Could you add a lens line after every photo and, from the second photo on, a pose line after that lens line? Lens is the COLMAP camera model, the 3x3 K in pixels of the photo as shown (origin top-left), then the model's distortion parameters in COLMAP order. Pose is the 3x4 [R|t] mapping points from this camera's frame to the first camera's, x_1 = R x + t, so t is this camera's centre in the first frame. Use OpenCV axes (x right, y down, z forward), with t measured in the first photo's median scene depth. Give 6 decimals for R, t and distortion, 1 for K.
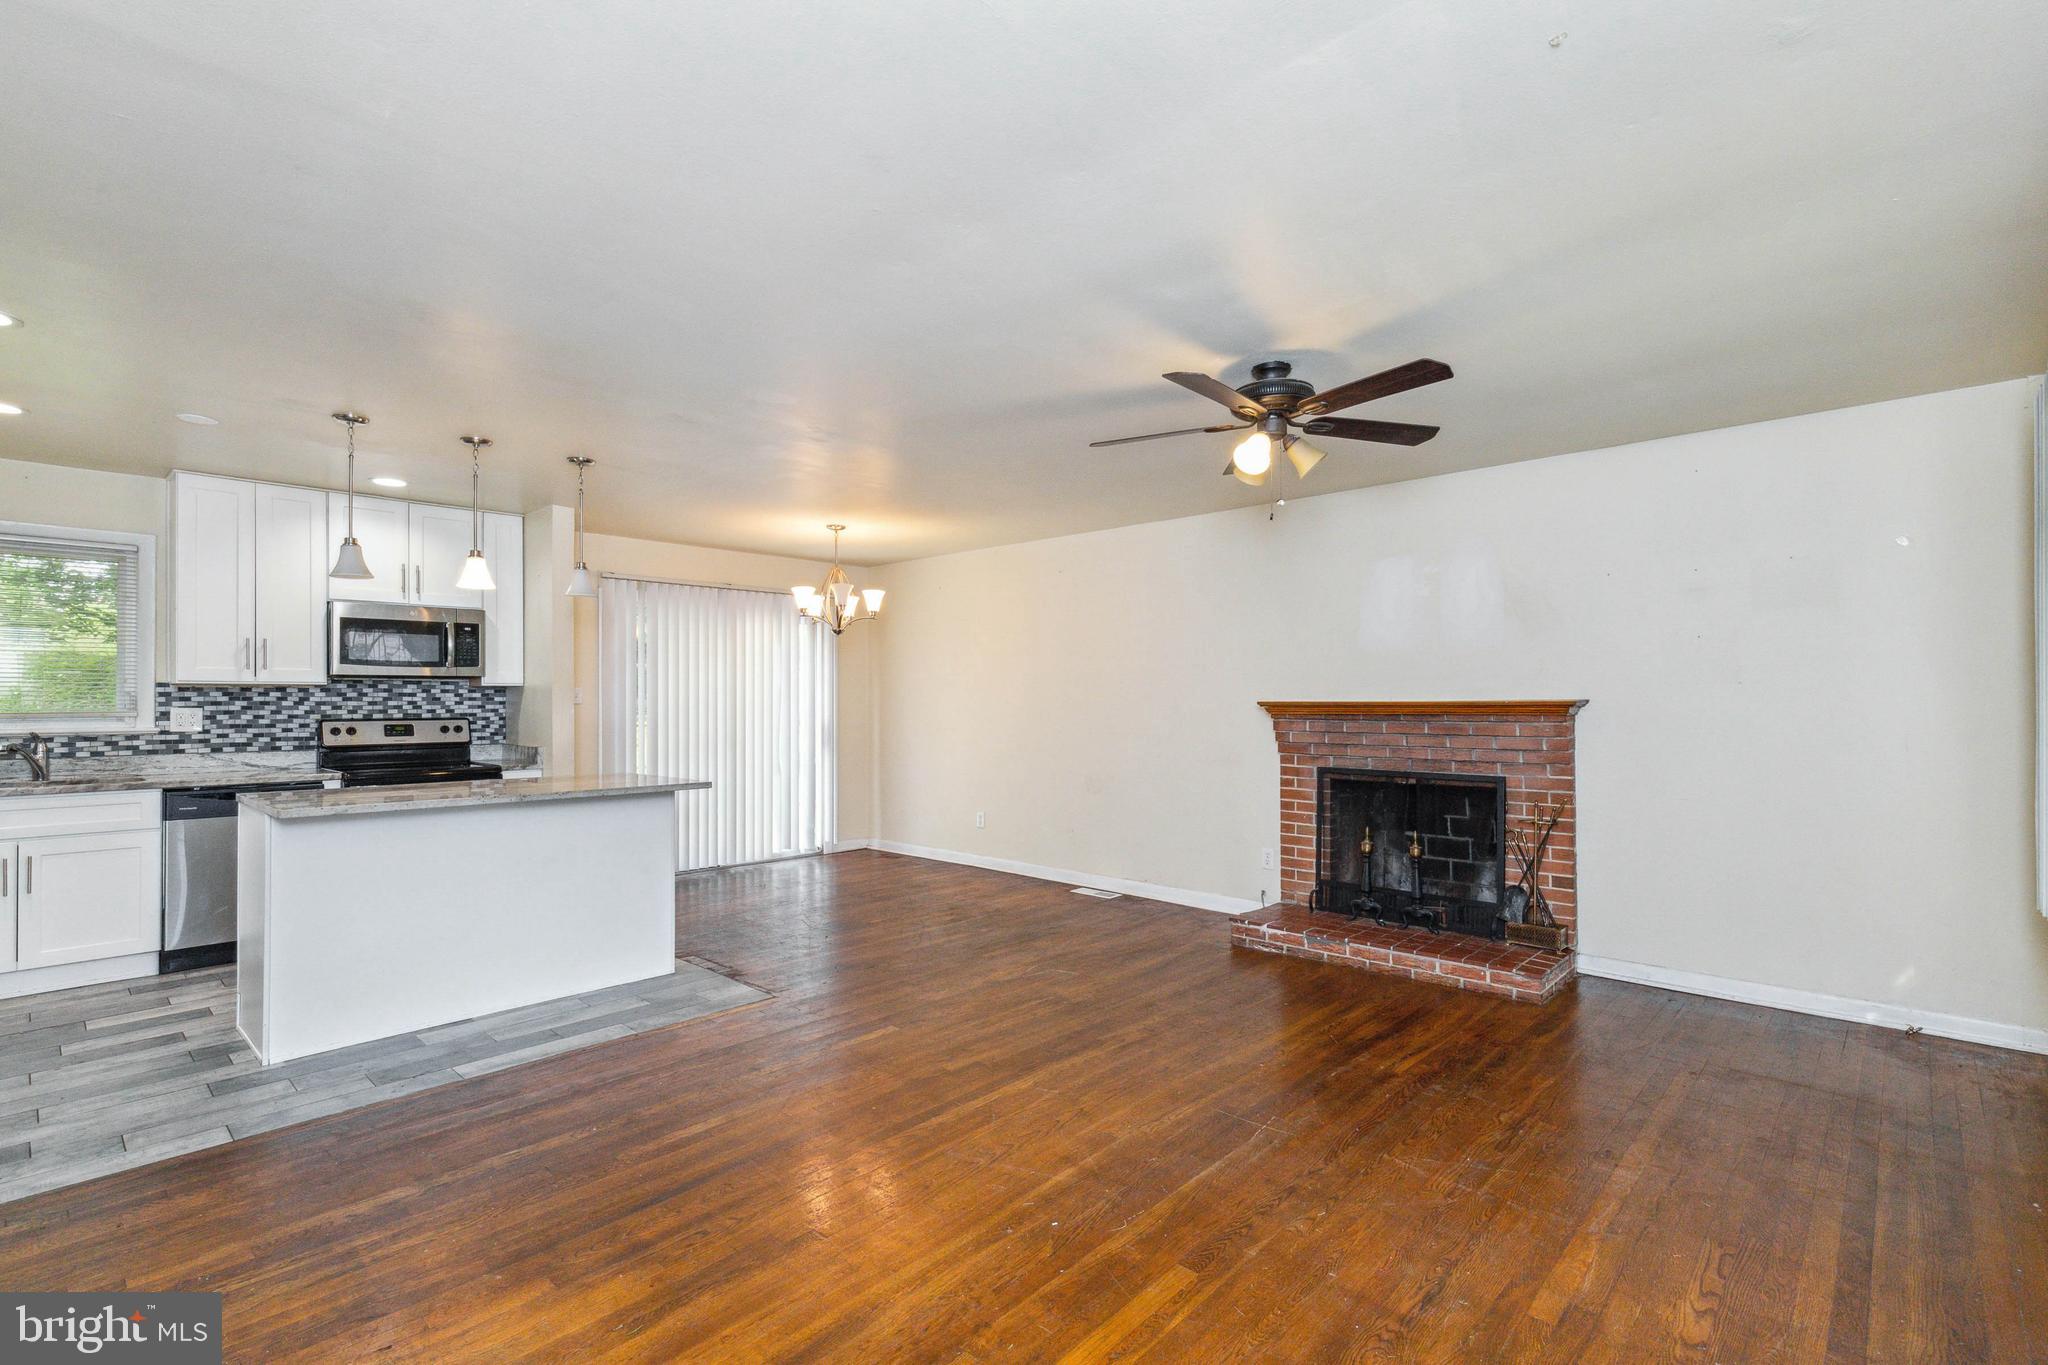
lens RADIAL K [[939.0, 0, 1033.4], [0, 939.0, 695.8], [0, 0, 1]] dist [0.007758, -0.001319]
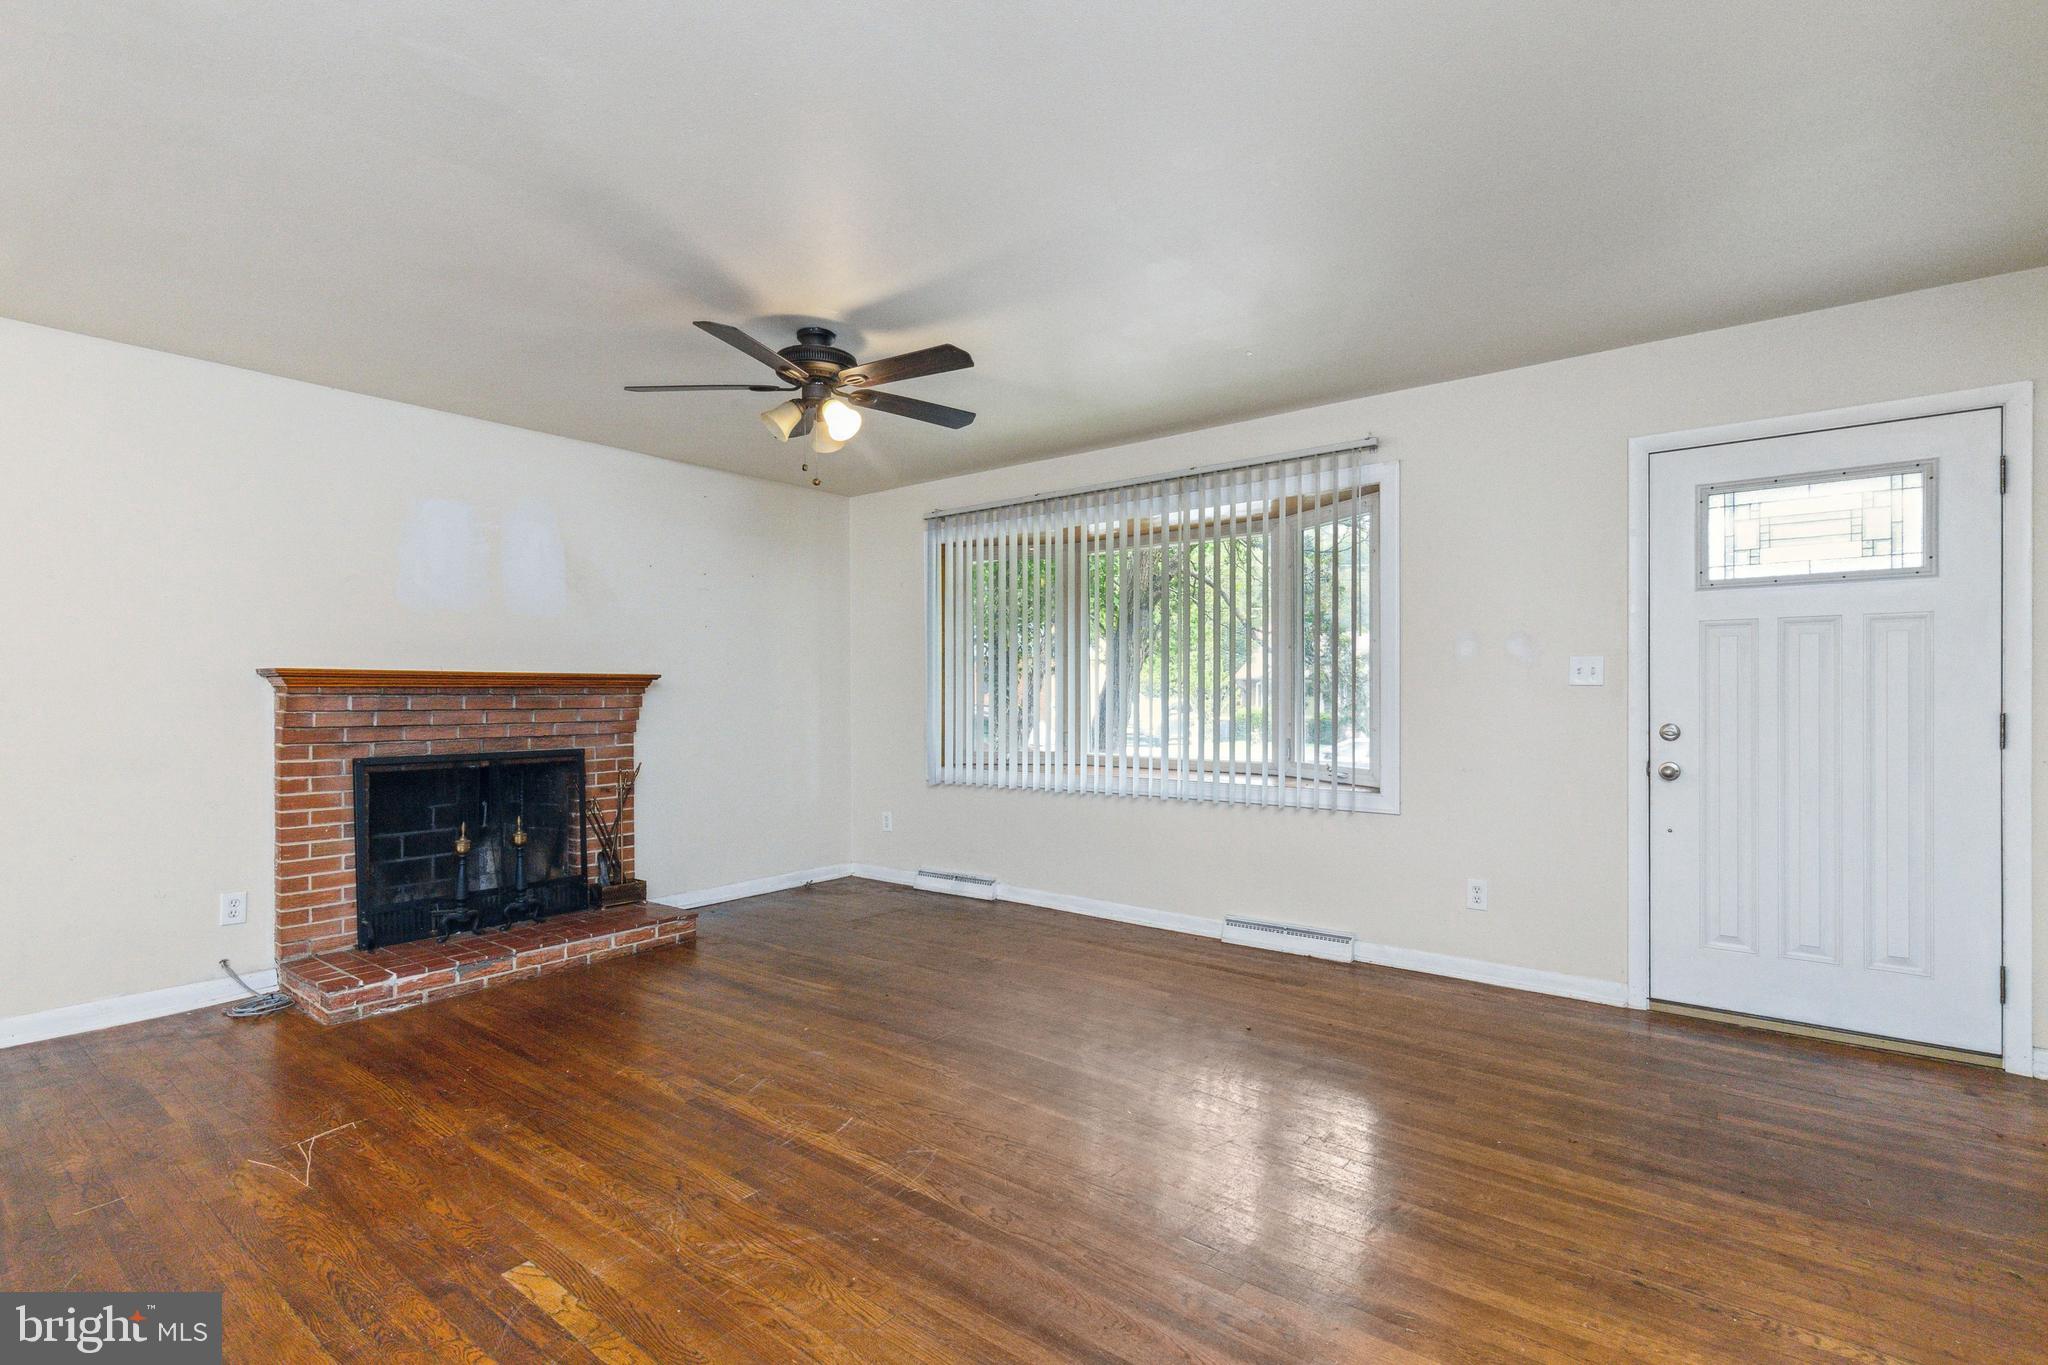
lens RADIAL K [[939.0, 0, 1022.0], [0, 939.0, 695.7], [0, 0, 1]] dist [0.007758, -0.001319]
pose [[-0.079989, 0.003477, 0.996790, -0.495474], [-0.003399, 0.999987, -0.003761, 0.028145], [-0.996790, -0.003689, -0.079976, 0.552588]]
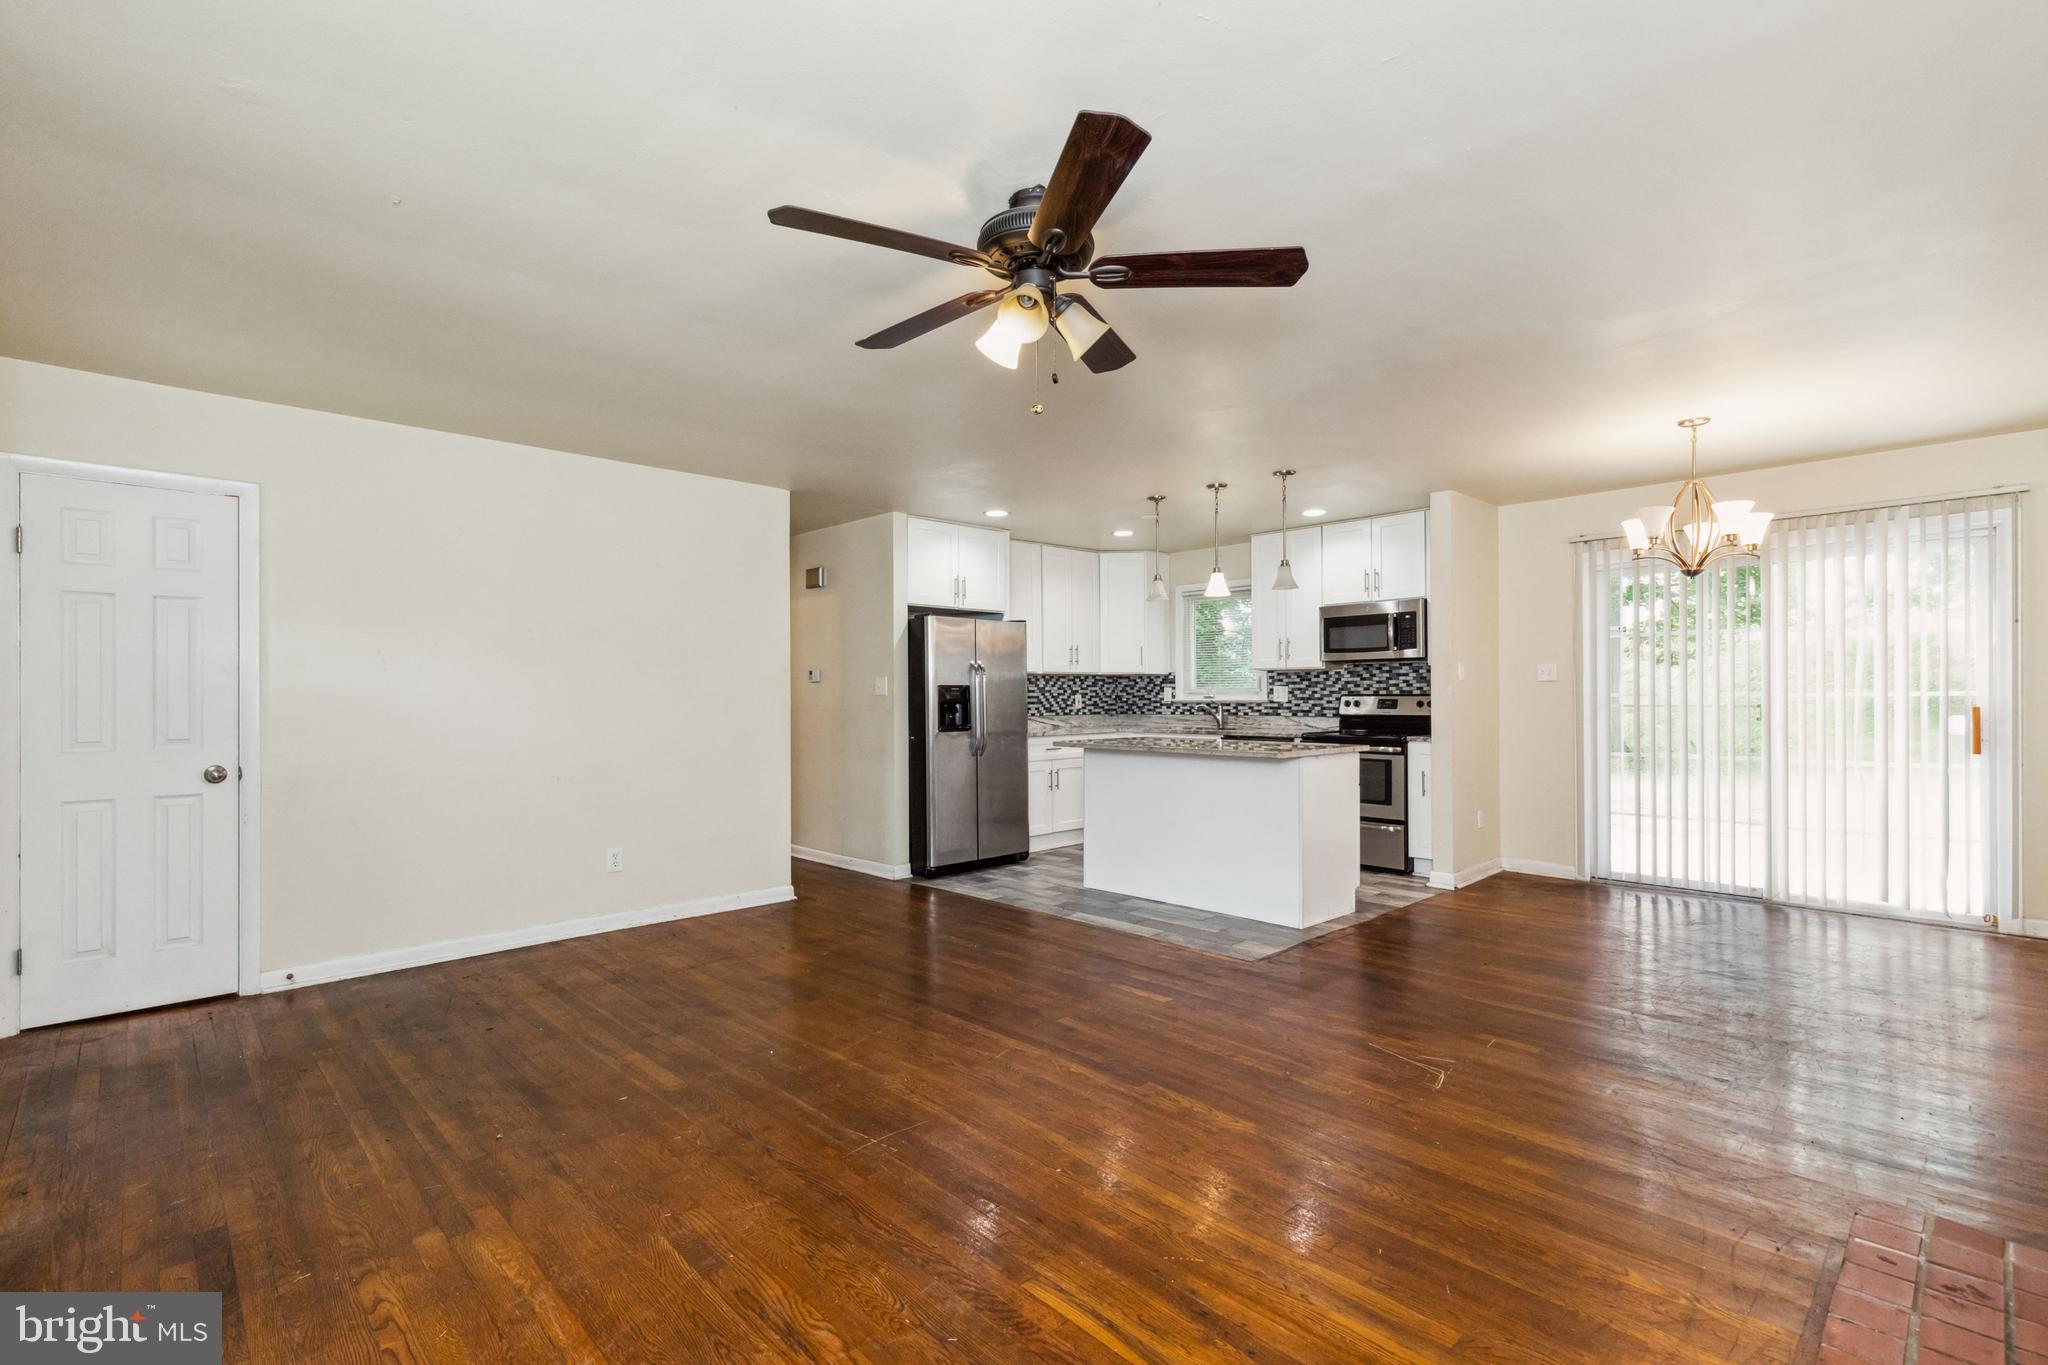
lens RADIAL K [[939.0, 0, 1025.4], [0, 939.0, 685.7], [0, 0, 1]] dist [0.007758, -0.001319]
pose [[-0.062619, -0.005718, -0.998021, 0.624198], [0.011592, 0.999912, -0.006456, 0.016548], [0.997970, -0.011973, -0.062547, 0.661846]]
